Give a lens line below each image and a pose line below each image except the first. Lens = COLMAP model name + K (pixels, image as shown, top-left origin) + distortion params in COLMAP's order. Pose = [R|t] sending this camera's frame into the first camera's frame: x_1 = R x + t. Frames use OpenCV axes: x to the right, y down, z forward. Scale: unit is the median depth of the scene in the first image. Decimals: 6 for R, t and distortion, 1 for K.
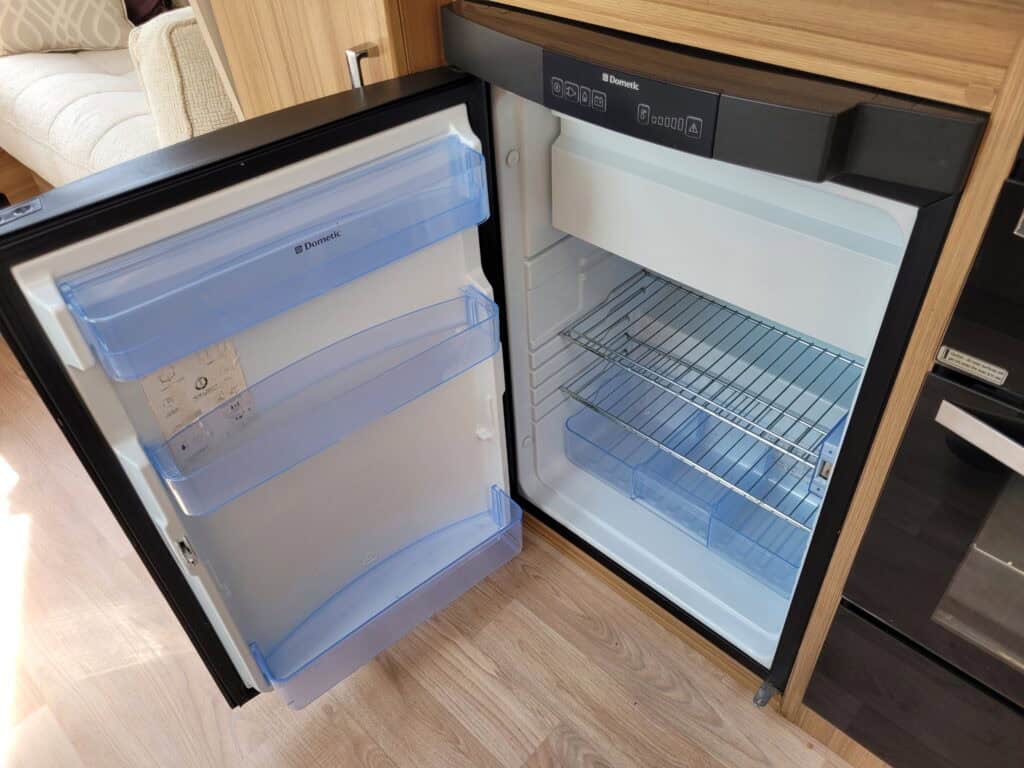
lens RADIAL K [[775.6, 0, 509.5], [0, 775.6, 385.1], [0, 0, 1]] dist [0.036853, -0.027890]
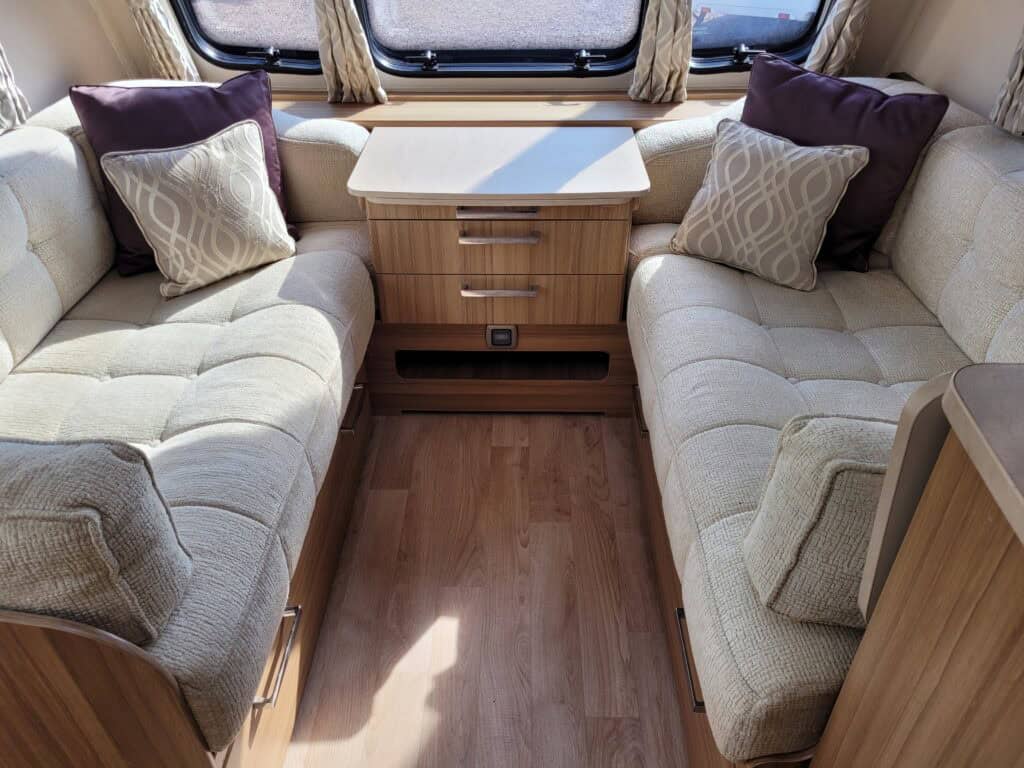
lens RADIAL K [[775.6, 0, 505.8], [0, 775.6, 392.3], [0, 0, 1]] dist [0.036853, -0.027890]
pose [[0.676921, 0.478464, -0.559330, -0.162233], [-0.517099, 0.849919, 0.101229, -0.259017], [0.523820, 0.220705, 0.822741, 0.121641]]
